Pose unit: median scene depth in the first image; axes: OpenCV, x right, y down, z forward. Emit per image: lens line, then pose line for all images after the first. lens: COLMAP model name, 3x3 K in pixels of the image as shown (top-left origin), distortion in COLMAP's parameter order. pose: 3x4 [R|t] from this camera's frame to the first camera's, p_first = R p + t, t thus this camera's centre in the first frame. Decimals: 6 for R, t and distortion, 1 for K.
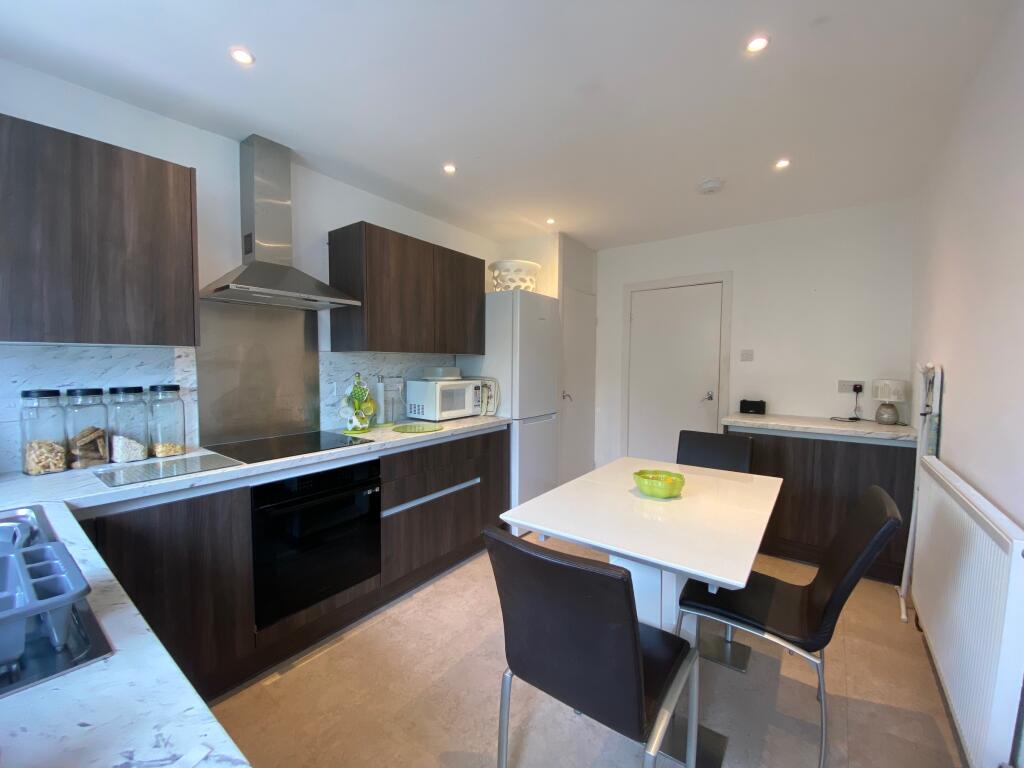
lens RADIAL K [[411.6, 0, 513.1], [0, 411.6, 381.6], [0, 0, 1]] dist [0.035662, -0.029187]
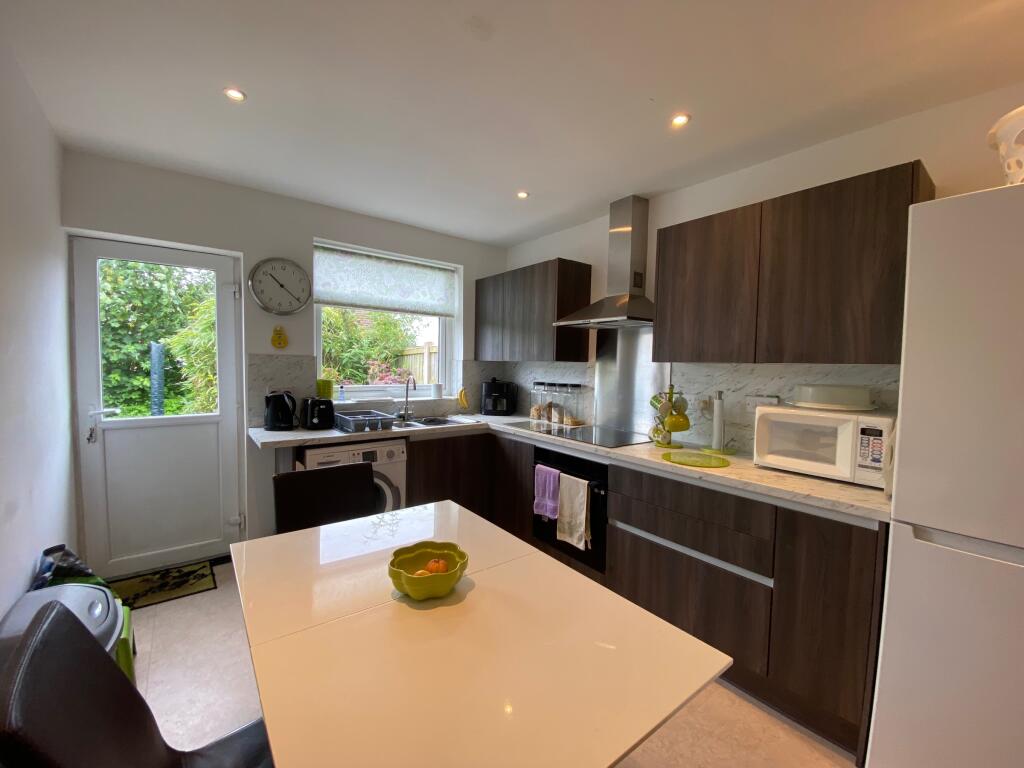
lens RADIAL K [[398.7, 0, 512.0], [0, 398.7, 384.0], [0, 0, 1]] dist [0.021000, -0.025948]
pose [[-0.261577, 0.040348, -0.964339, 0.608382], [-0.065474, 0.996083, 0.059436, -0.053077], [0.962959, 0.078686, -0.257911, 0.875597]]
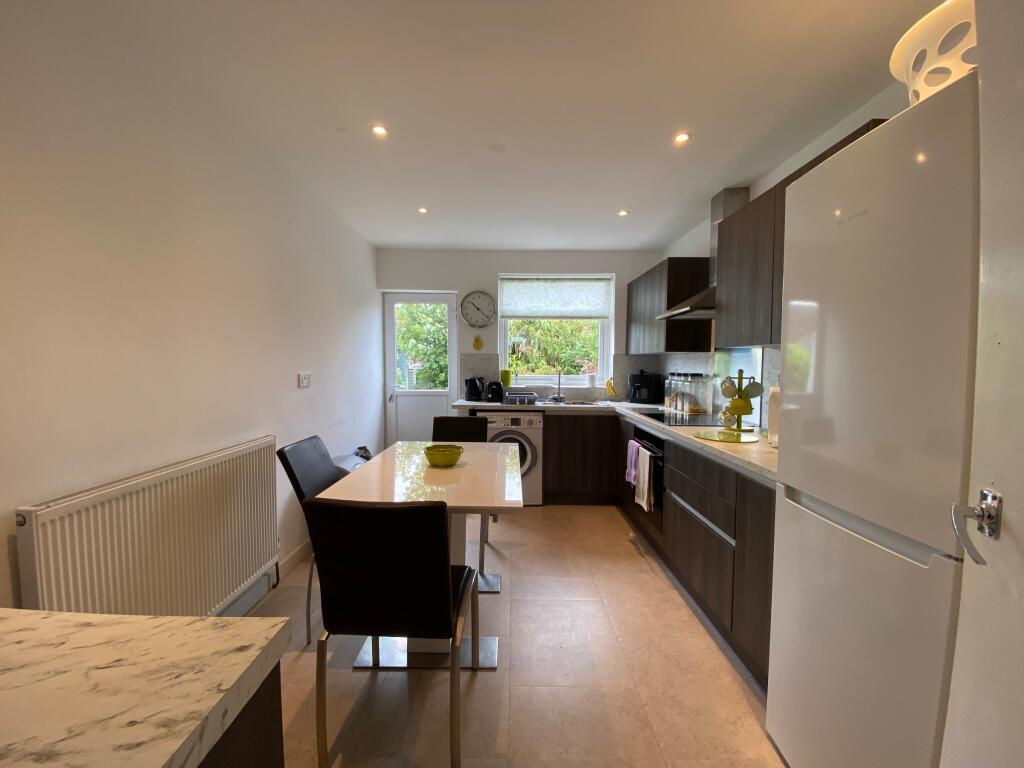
lens RADIAL K [[411.6, 0, 513.1], [0, 411.6, 381.6], [0, 0, 1]] dist [0.035662, -0.029187]
pose [[-0.802198, 0.017385, -0.596805, 0.634206], [-0.036362, 0.996298, 0.077900, -0.049126], [0.595950, 0.084192, -0.798596, 1.451738]]
